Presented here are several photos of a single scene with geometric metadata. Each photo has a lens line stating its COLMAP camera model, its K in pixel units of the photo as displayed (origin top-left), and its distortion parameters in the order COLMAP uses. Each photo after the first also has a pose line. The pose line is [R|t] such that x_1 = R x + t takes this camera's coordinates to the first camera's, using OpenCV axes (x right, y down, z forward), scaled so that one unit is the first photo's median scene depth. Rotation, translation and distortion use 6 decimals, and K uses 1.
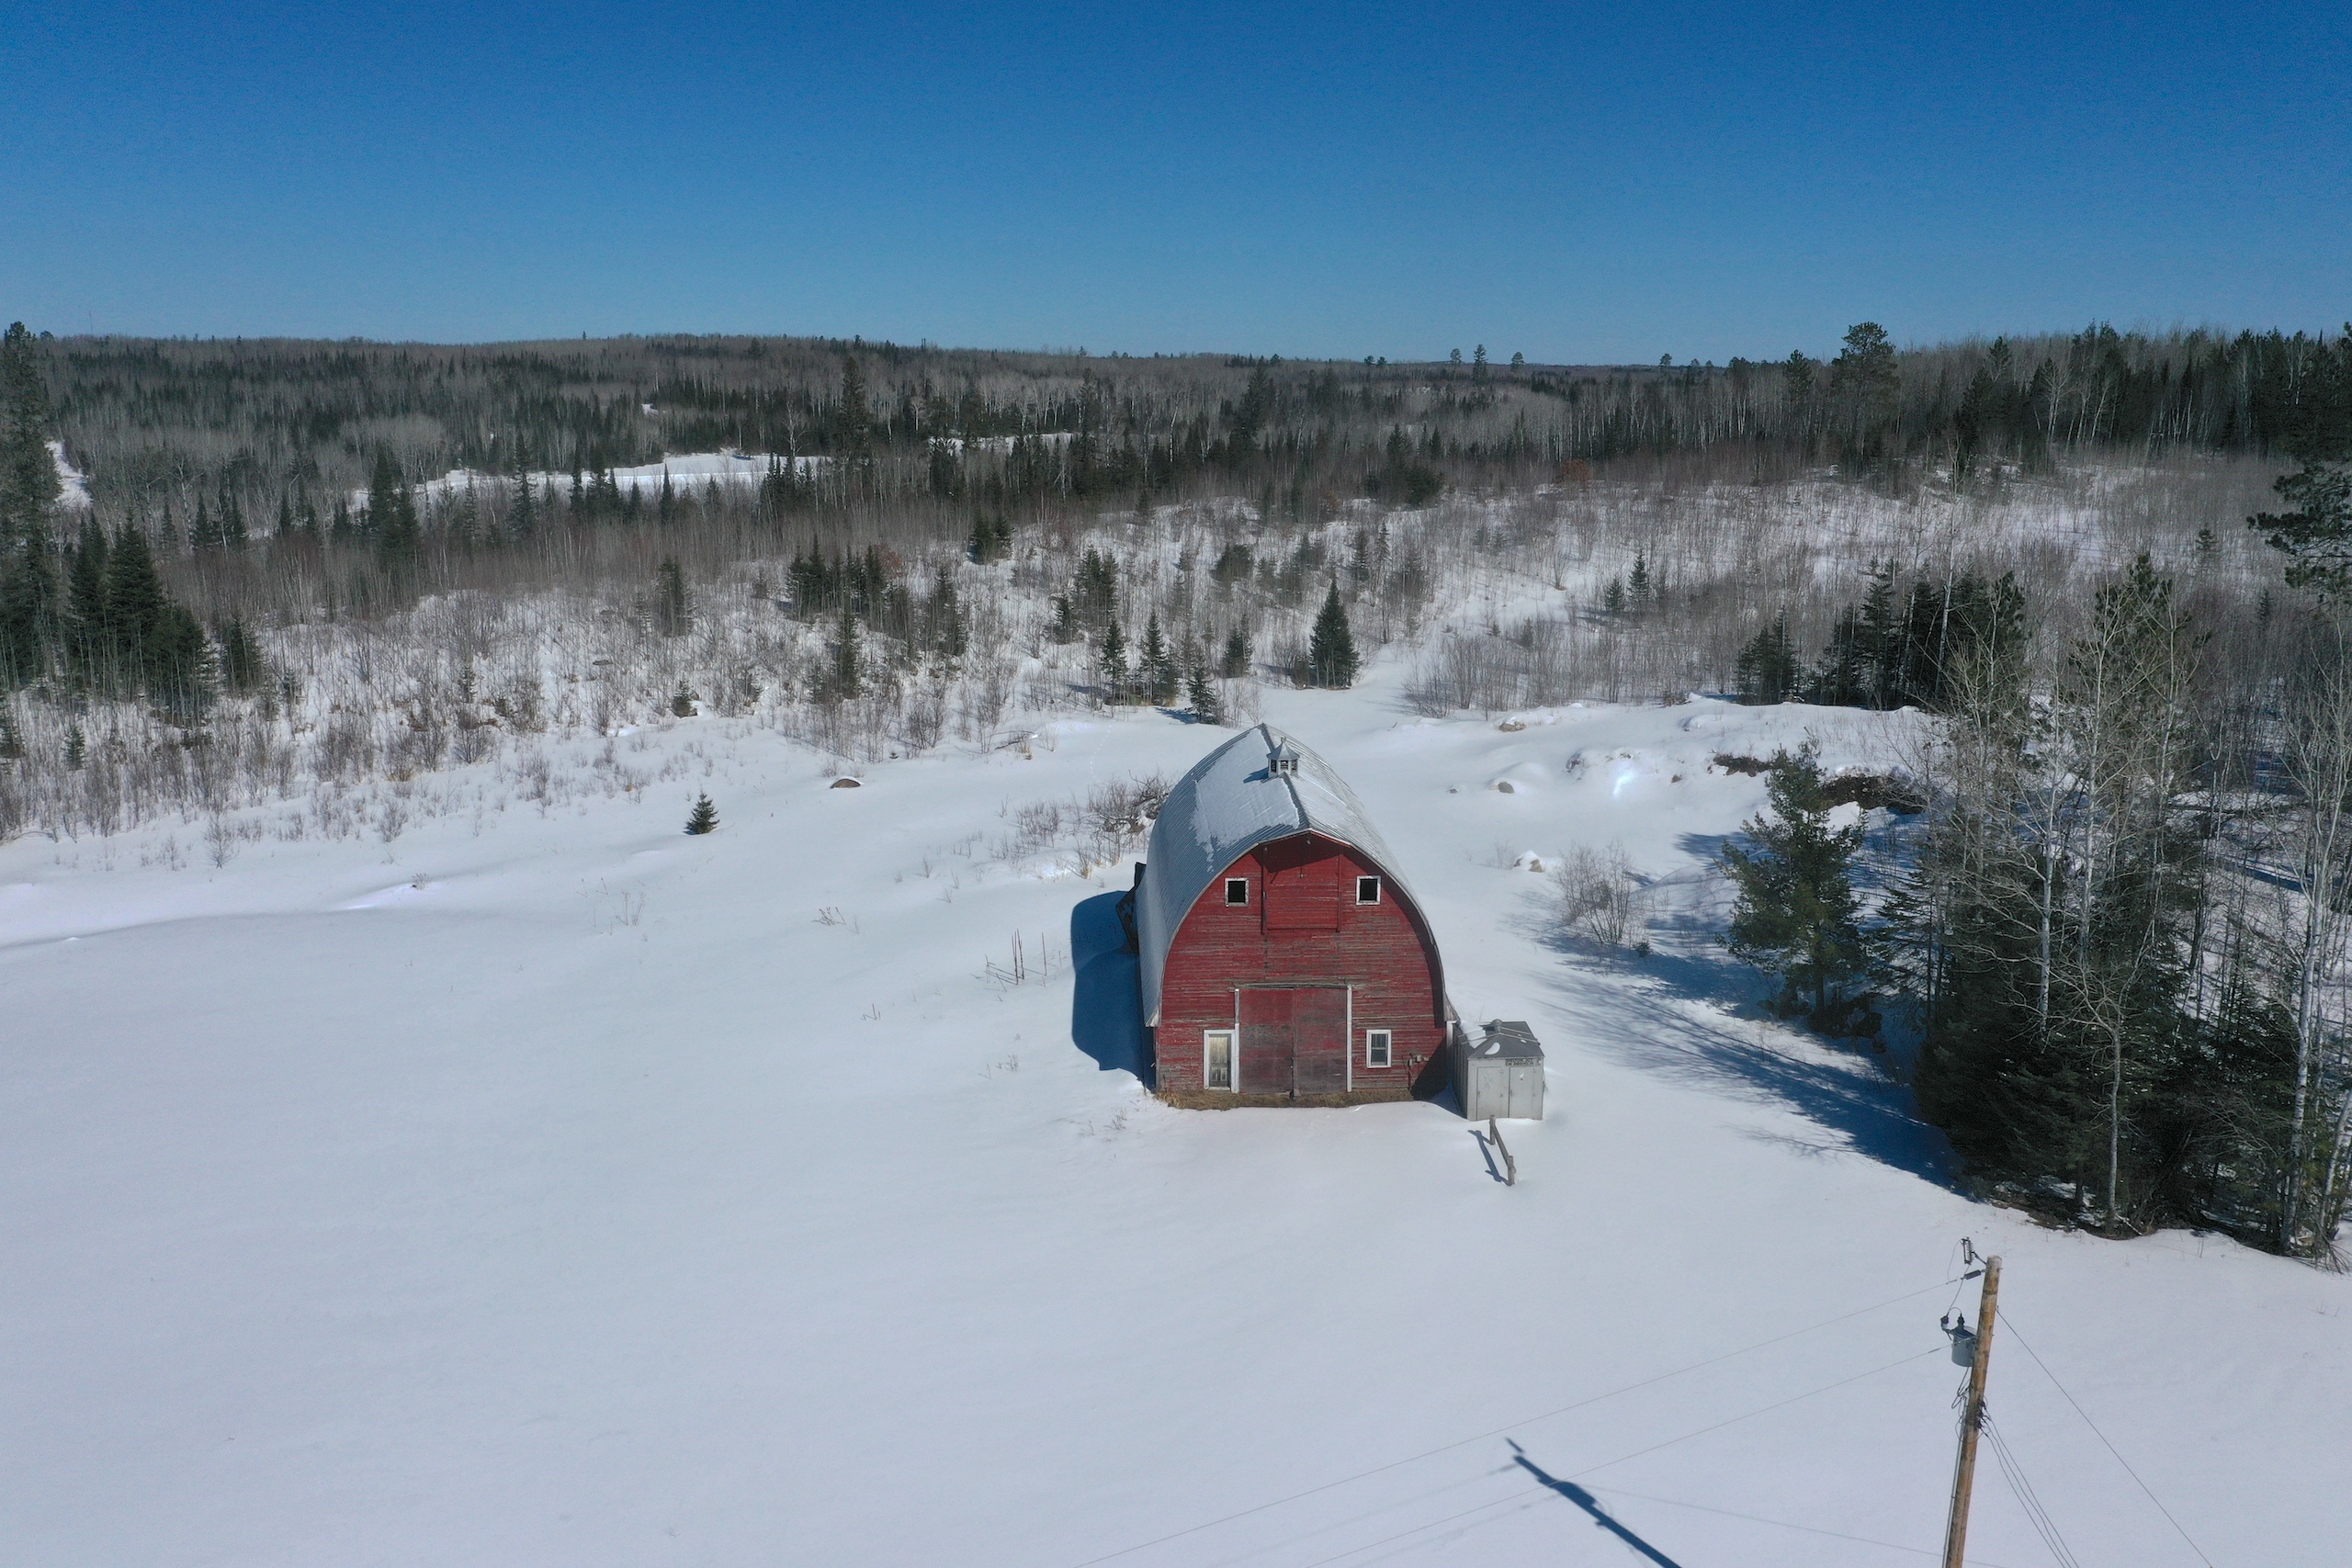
lens RADIAL K [[1859.5, 0, 1176.0], [0, 1859.5, 784.0], [0, 0, 1]] dist [0.008099, -0.005354]
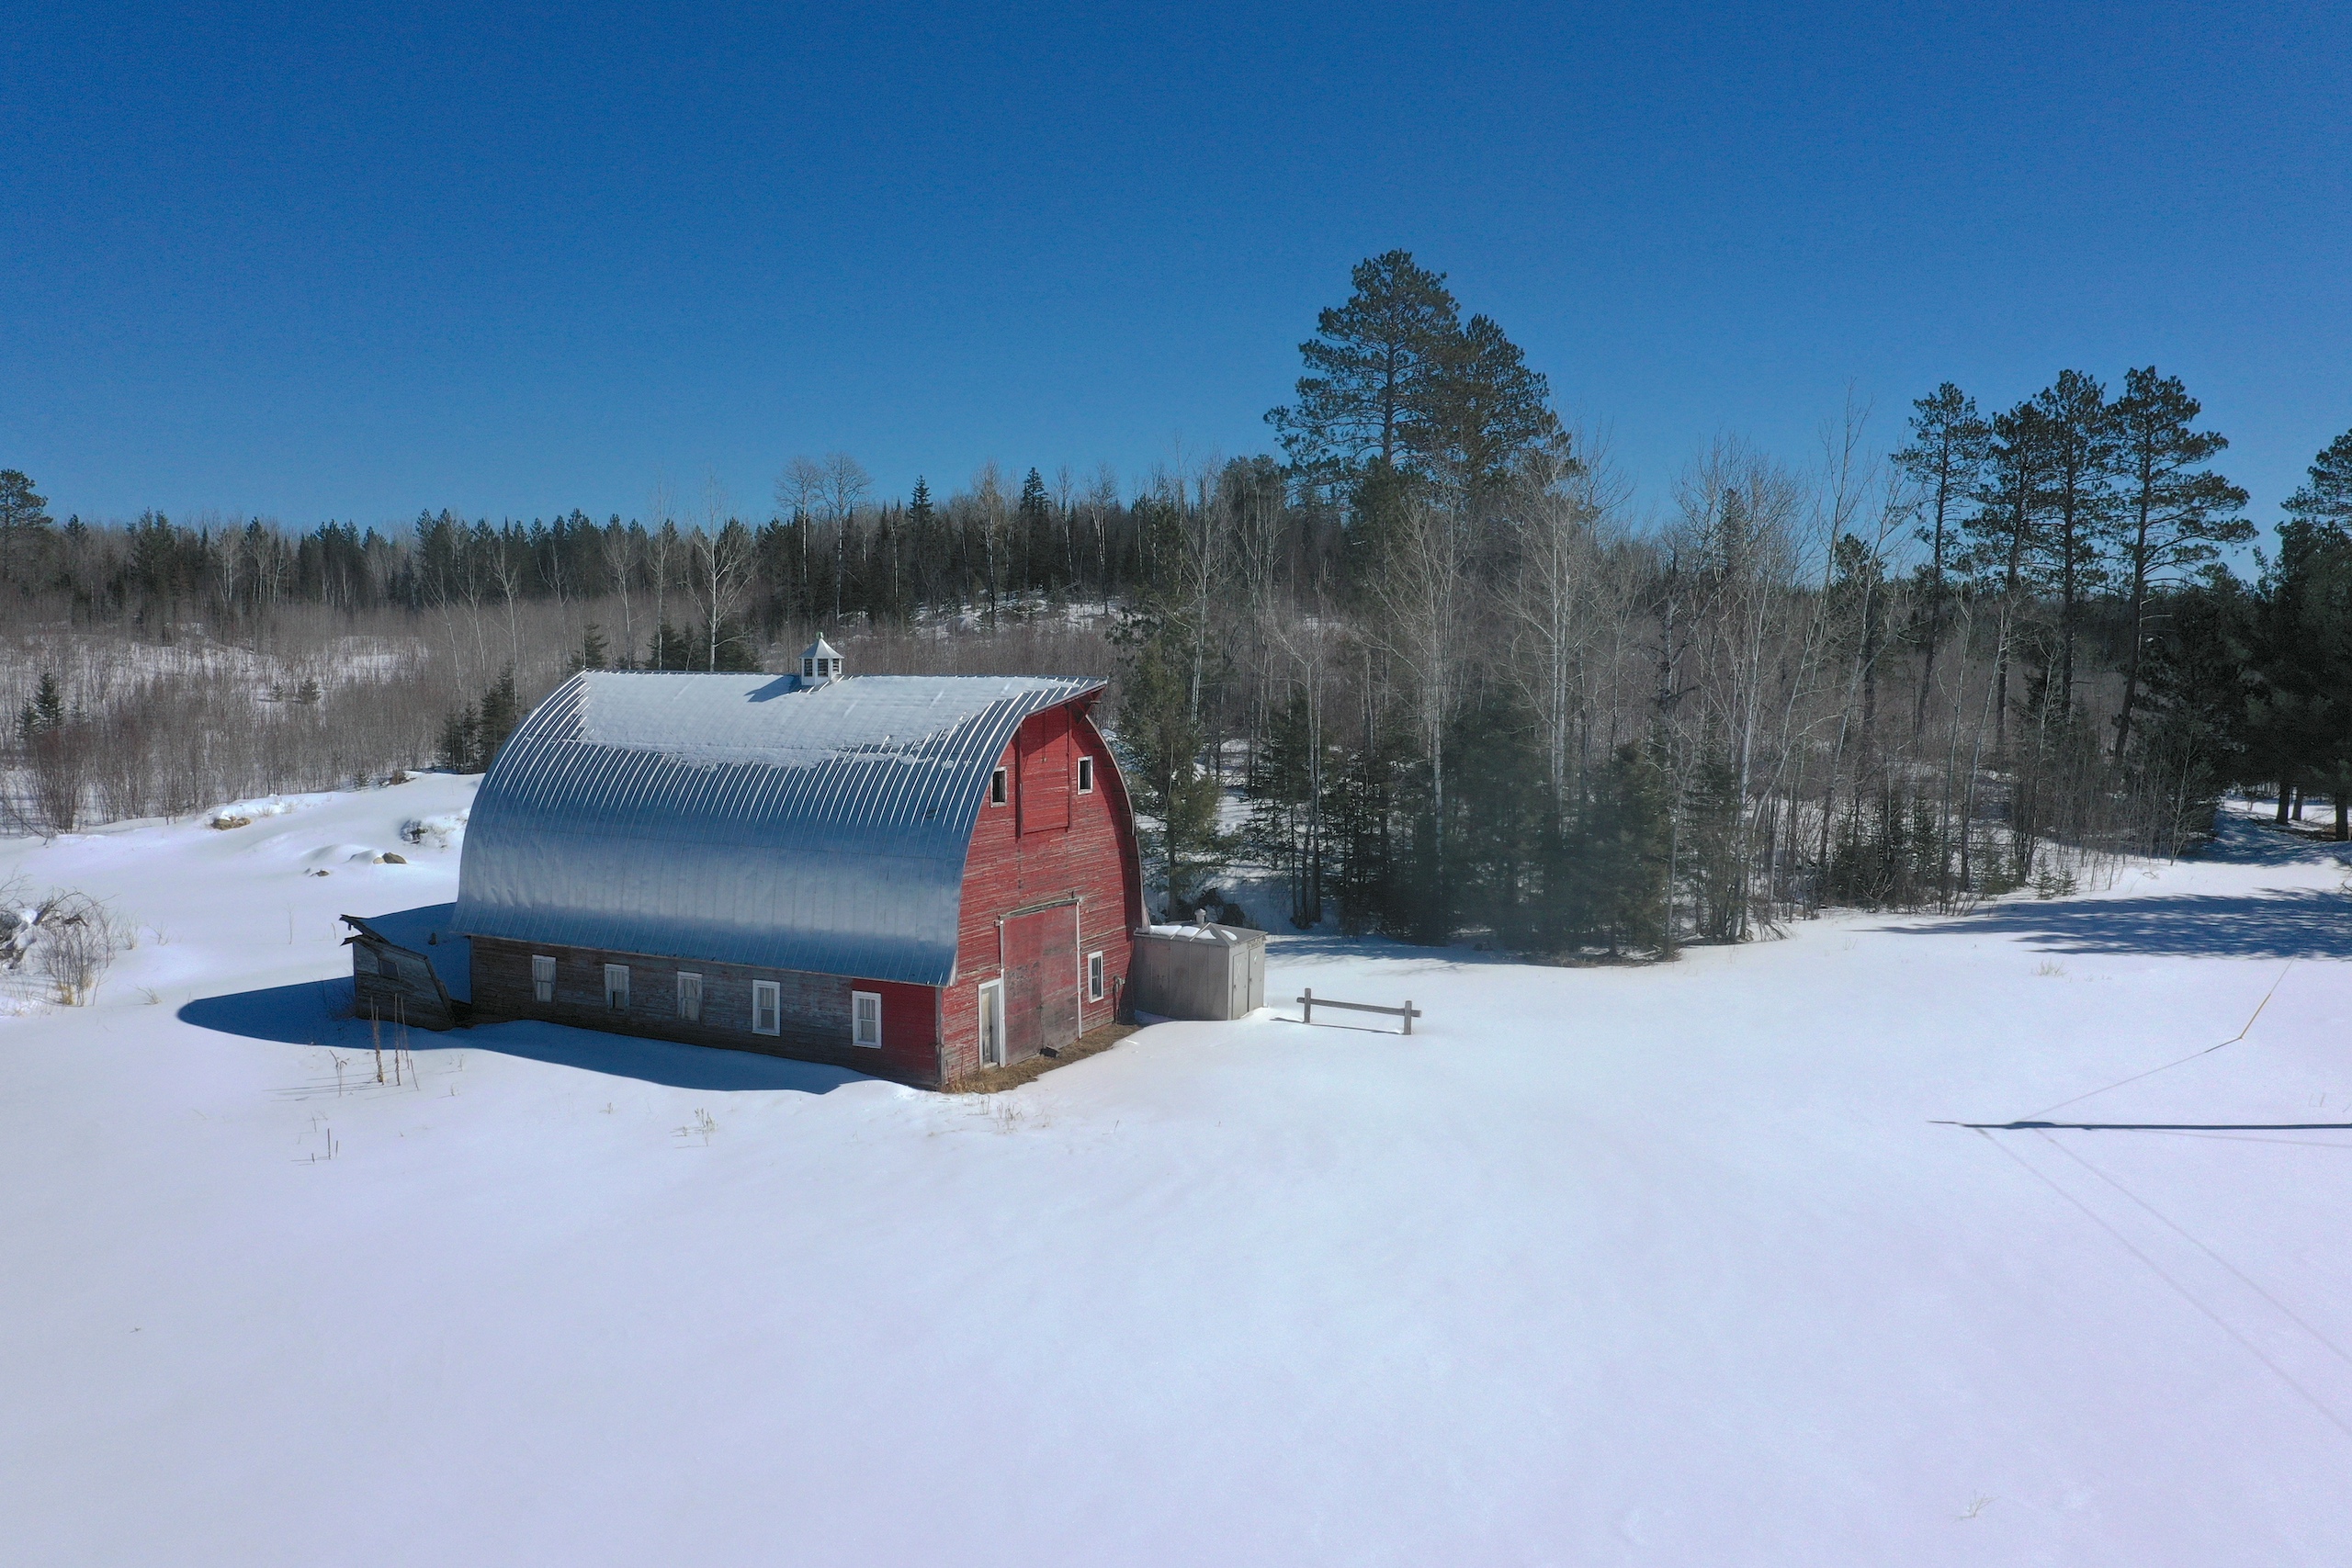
lens RADIAL K [[1859.5, 0, 1176.0], [0, 1859.5, 784.0], [0, 0, 1]] dist [0.008099, -0.005354]
pose [[0.472036, -0.060630, 0.879492, -0.579484], [0.184257, 0.982384, -0.031170, 0.092134], [-0.862108, 0.176766, 0.474892, 0.575399]]
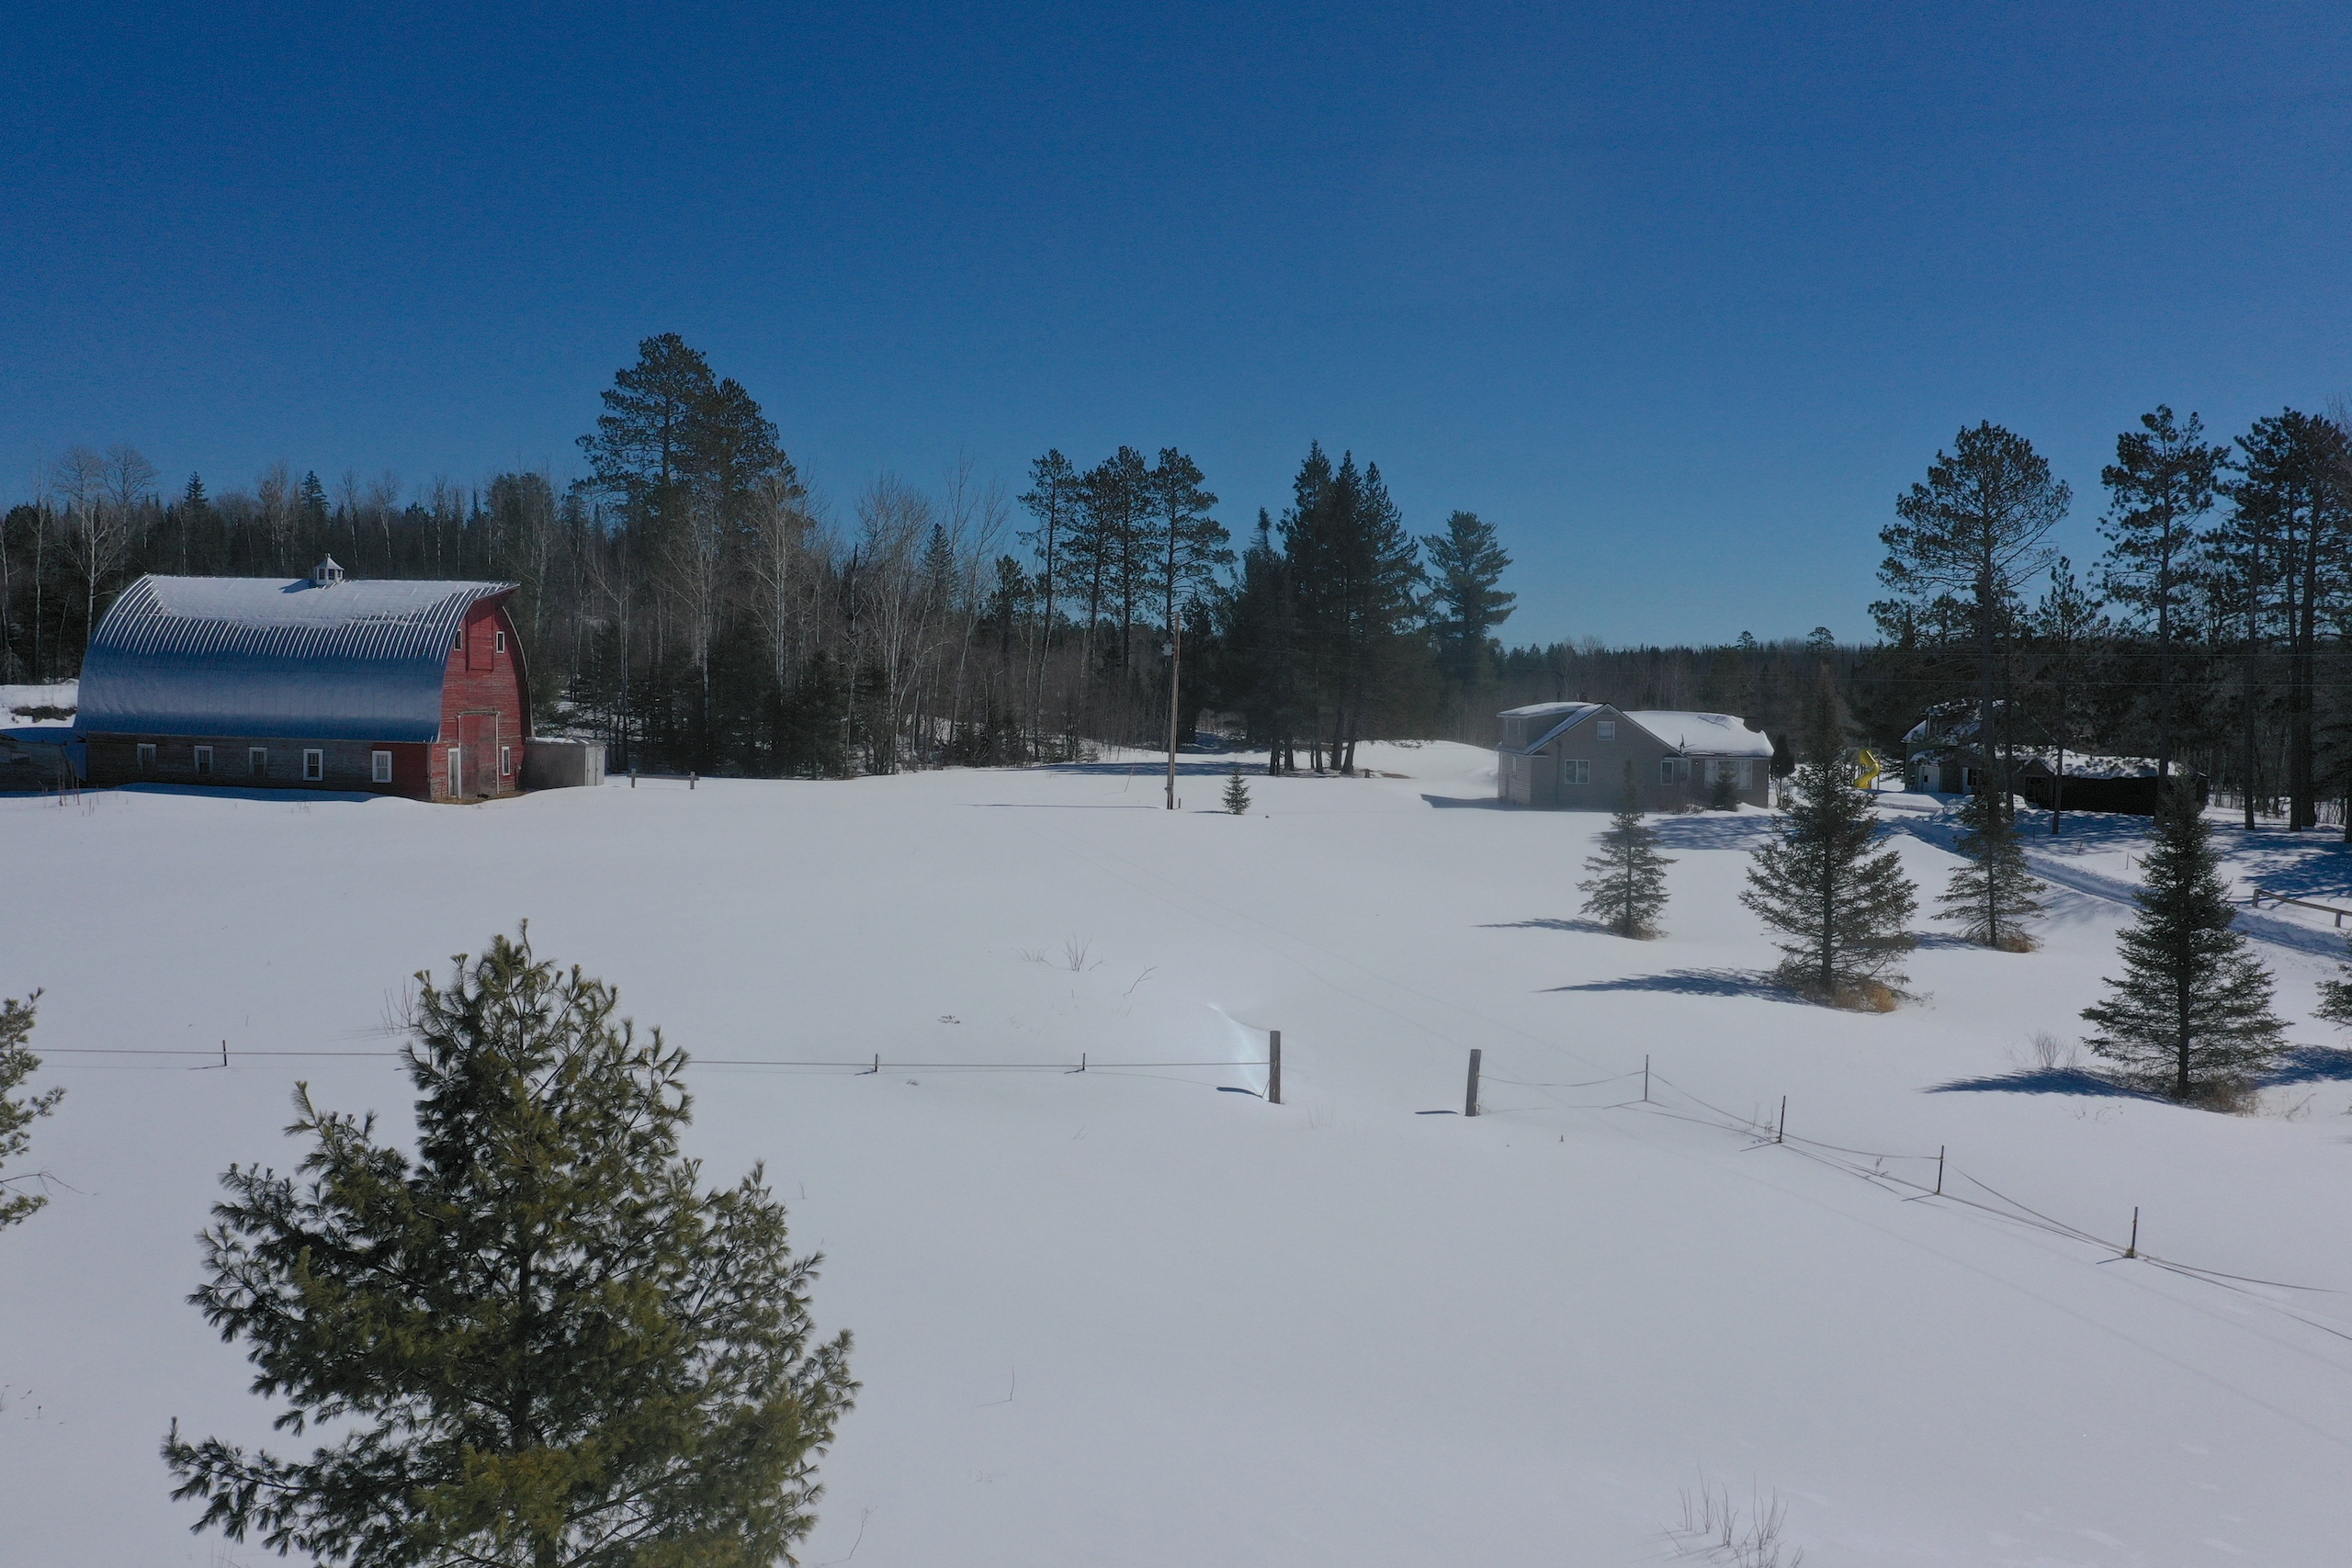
lens RADIAL K [[1875.6, 0, 1172.8], [0, 1875.6, 789.4], [0, 0, 1]] dist [0.010058, 0.004022]
pose [[0.098522, -0.044933, 0.994120, -1.235737], [0.192899, 0.980894, 0.025218, 0.224312], [-0.976260, 0.189281, 0.105308, 0.374486]]
